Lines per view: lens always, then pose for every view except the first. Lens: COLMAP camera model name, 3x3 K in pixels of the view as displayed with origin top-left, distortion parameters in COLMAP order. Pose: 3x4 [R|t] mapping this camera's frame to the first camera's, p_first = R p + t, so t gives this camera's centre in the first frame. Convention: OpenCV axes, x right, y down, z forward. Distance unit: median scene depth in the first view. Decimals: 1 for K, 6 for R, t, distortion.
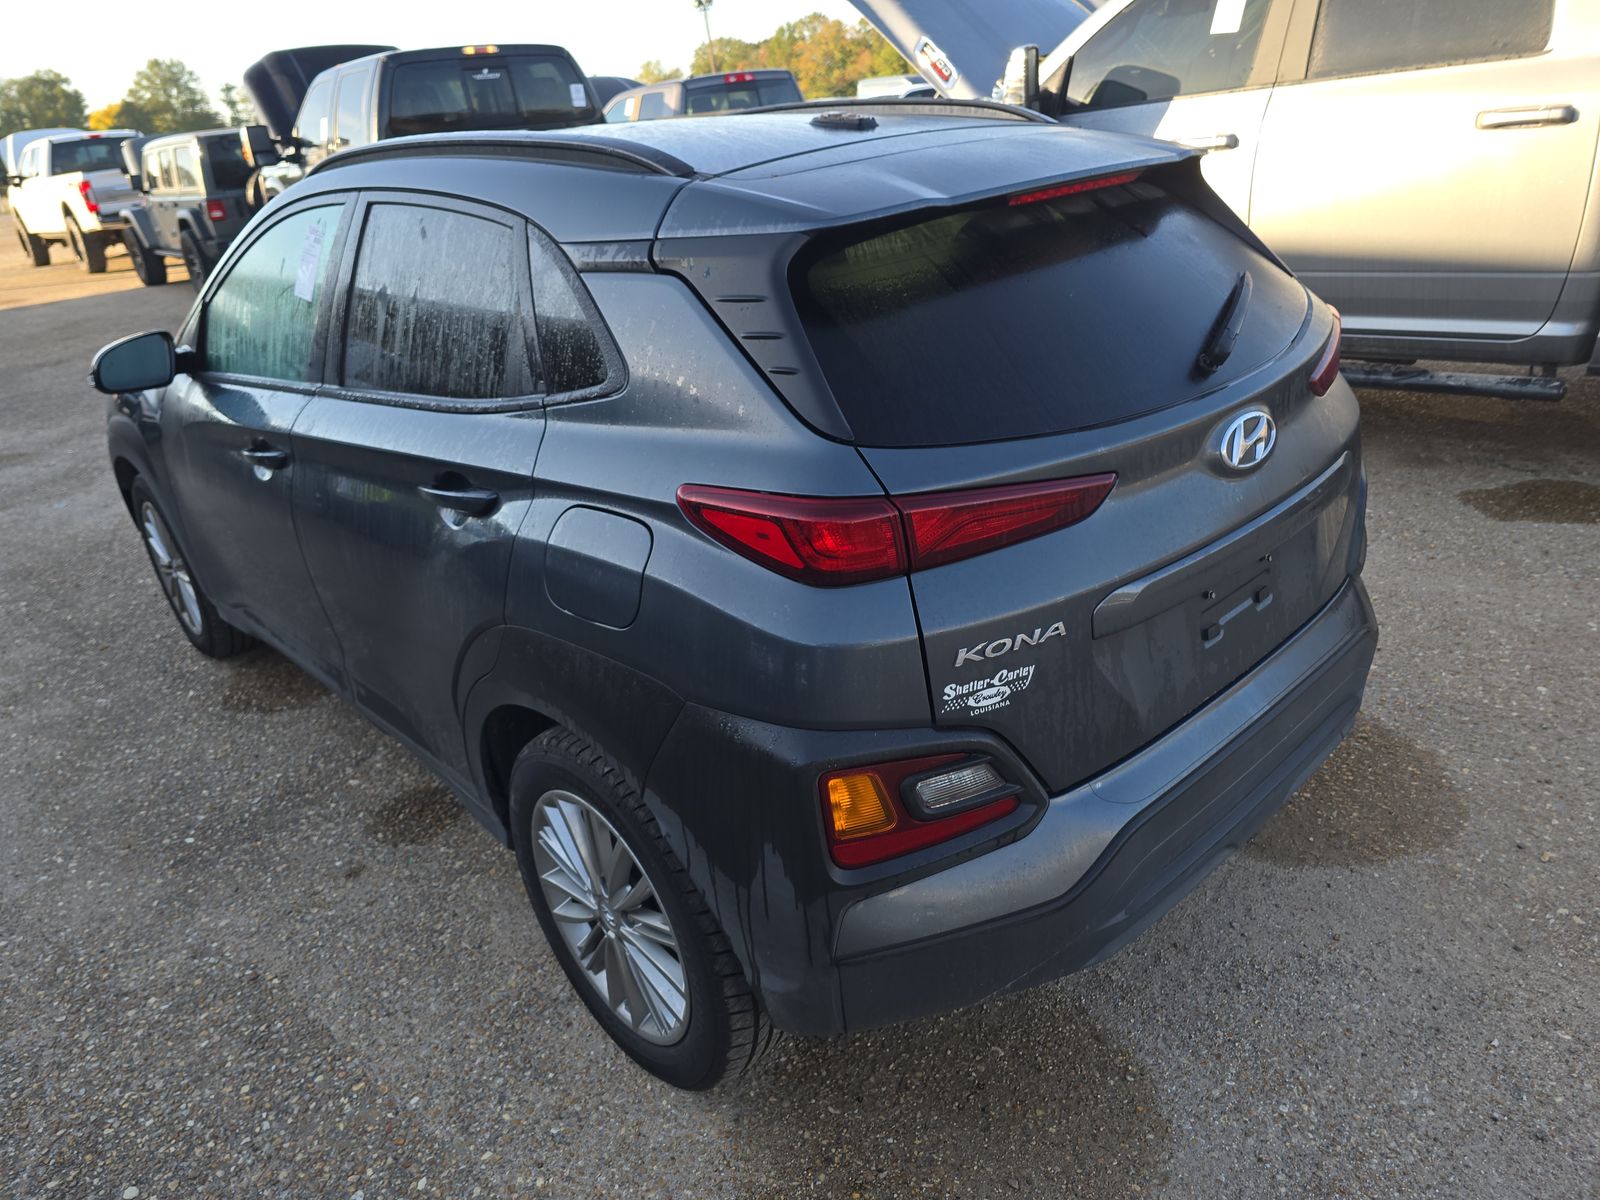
lens RADIAL K [[1090.5, 0, 800.0], [0, 1090.5, 600.0], [0, 0, 1]] dist [0.053830, -0.050114]
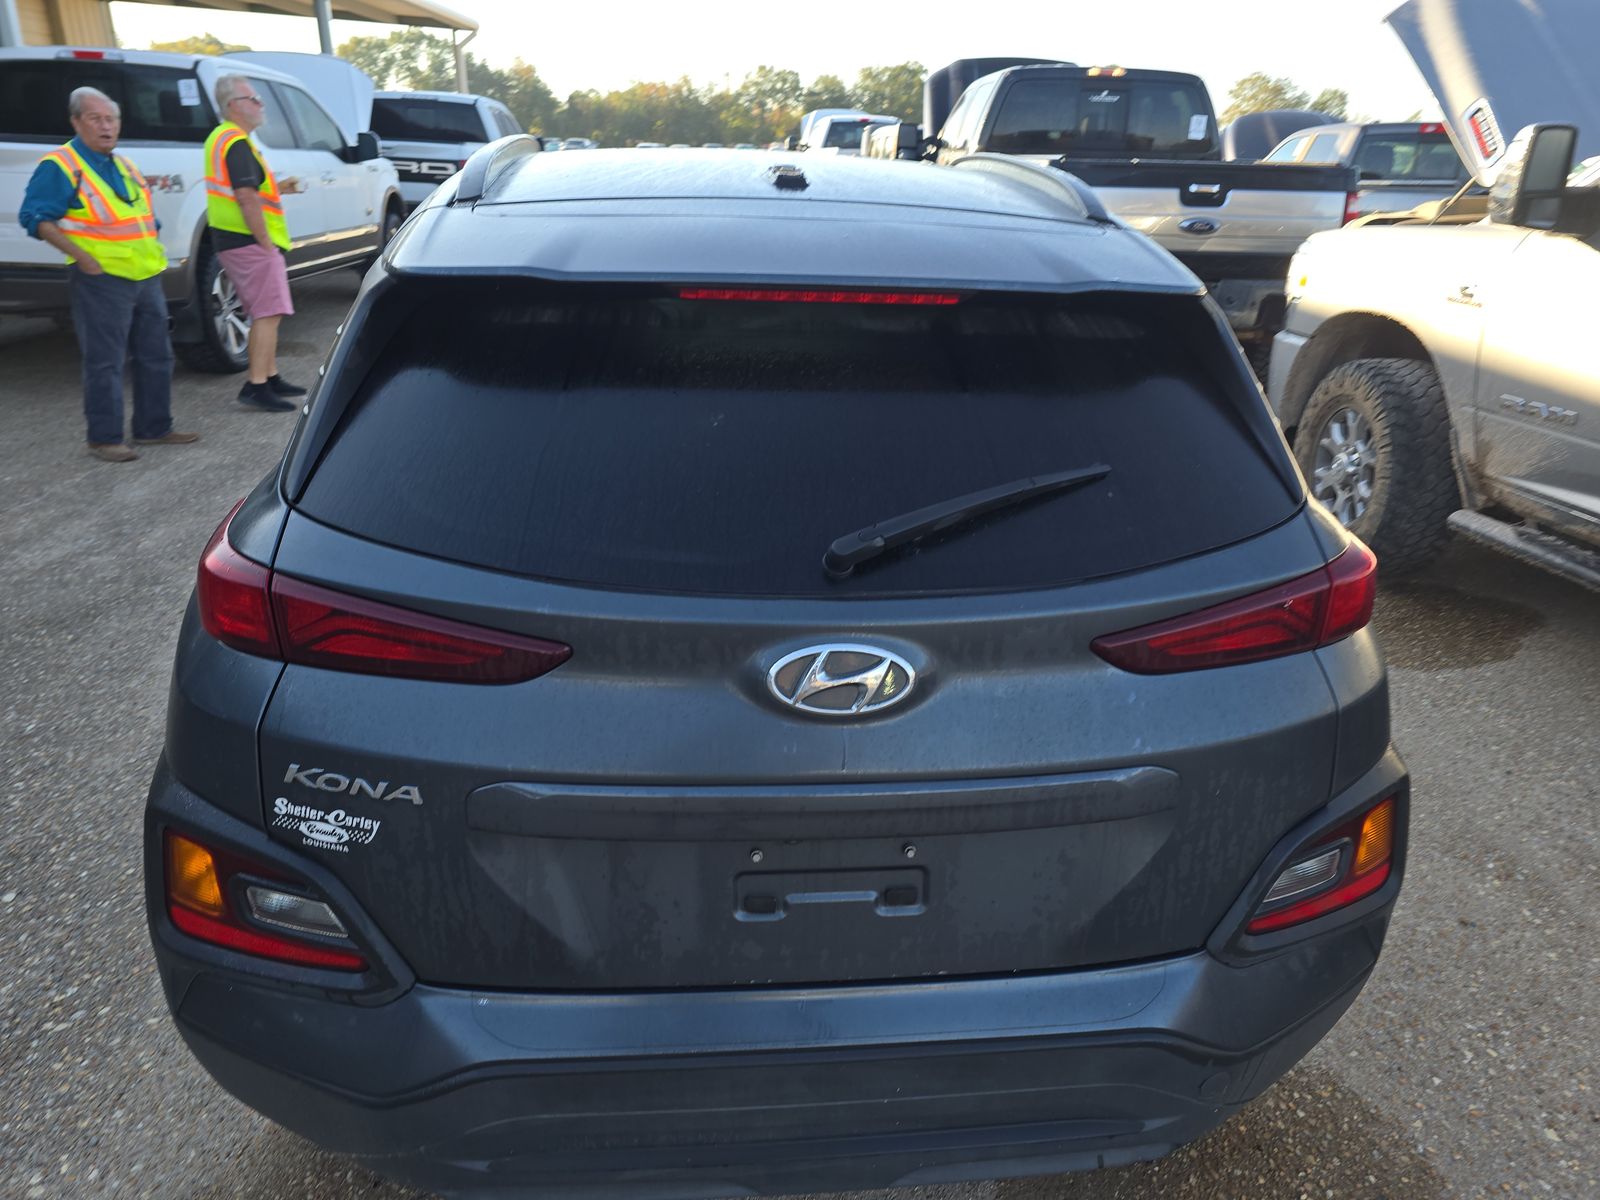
lens RADIAL K [[1090.5, 0, 800.0], [0, 1090.5, 600.0], [0, 0, 1]] dist [0.053830, -0.050114]
pose [[0.789689, 0.333109, -0.515199, 0.741249], [-0.339513, 0.936730, 0.085255, -0.245792], [0.511002, 0.107592, 0.852820, 0.376654]]
